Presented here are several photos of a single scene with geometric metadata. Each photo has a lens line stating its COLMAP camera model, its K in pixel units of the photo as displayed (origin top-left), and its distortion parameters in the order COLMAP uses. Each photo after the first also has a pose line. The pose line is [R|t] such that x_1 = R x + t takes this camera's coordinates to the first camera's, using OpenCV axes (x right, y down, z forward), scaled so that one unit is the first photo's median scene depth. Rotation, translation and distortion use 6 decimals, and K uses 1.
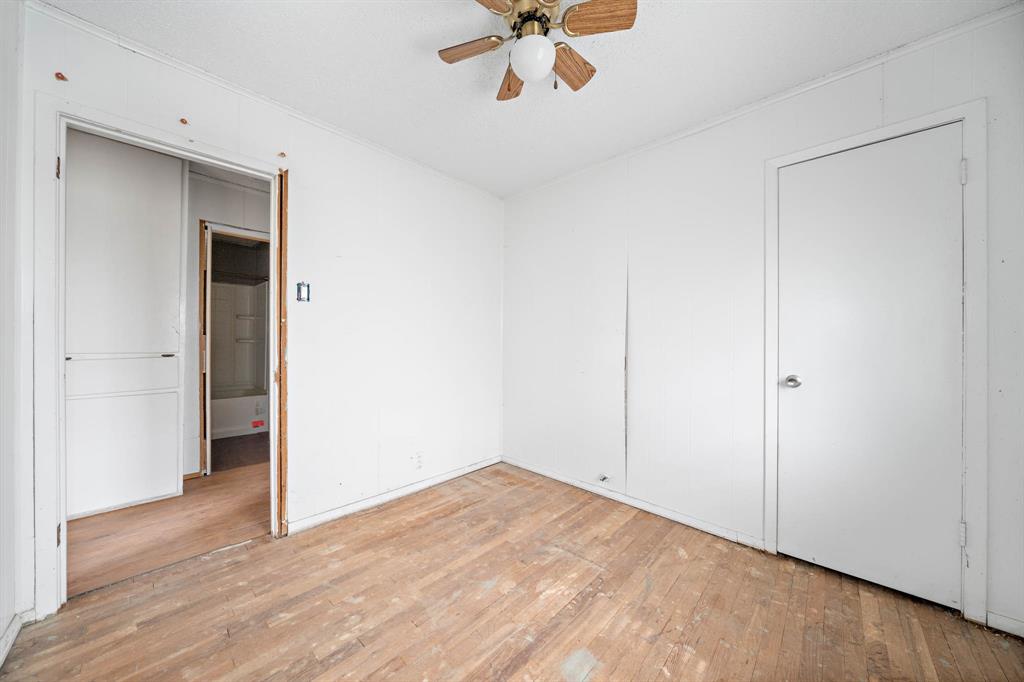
lens RADIAL K [[347.2, 0, 501.7], [0, 347.2, 343.6], [0, 0, 1]] dist [-0.007379, 0.000017]
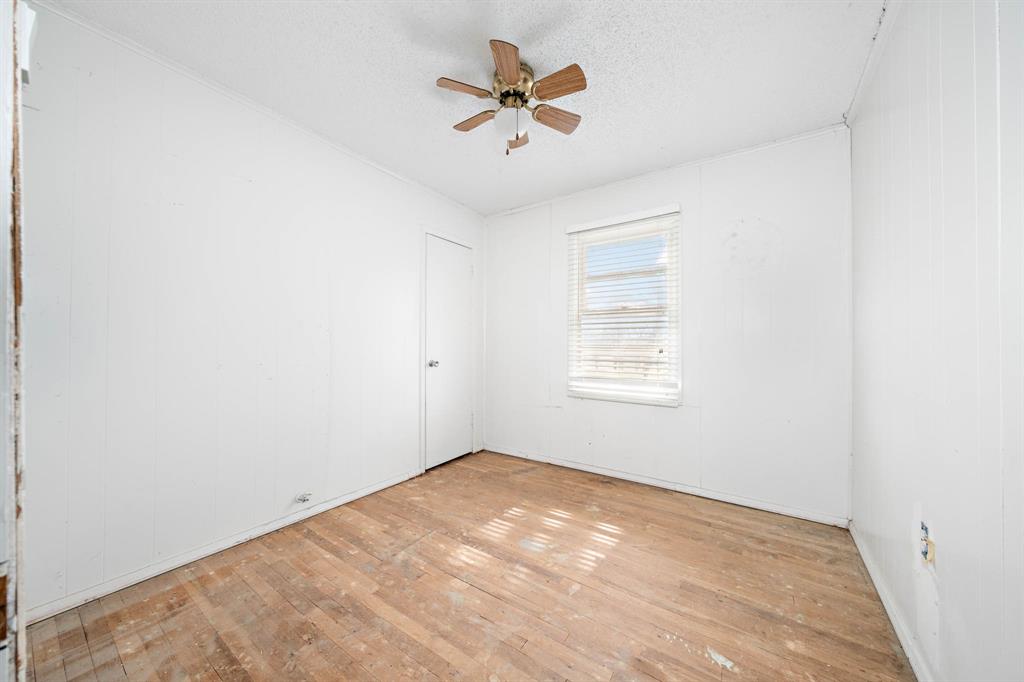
lens RADIAL K [[347.2, 0, 502.9], [0, 347.2, 341.9], [0, 0, 1]] dist [-0.007379, 0.000017]
pose [[-0.150060, -0.006186, 0.988657, -0.810151], [-0.003803, 0.999977, 0.005680, -0.006667], [-0.988670, -0.002907, -0.150080, 0.837578]]
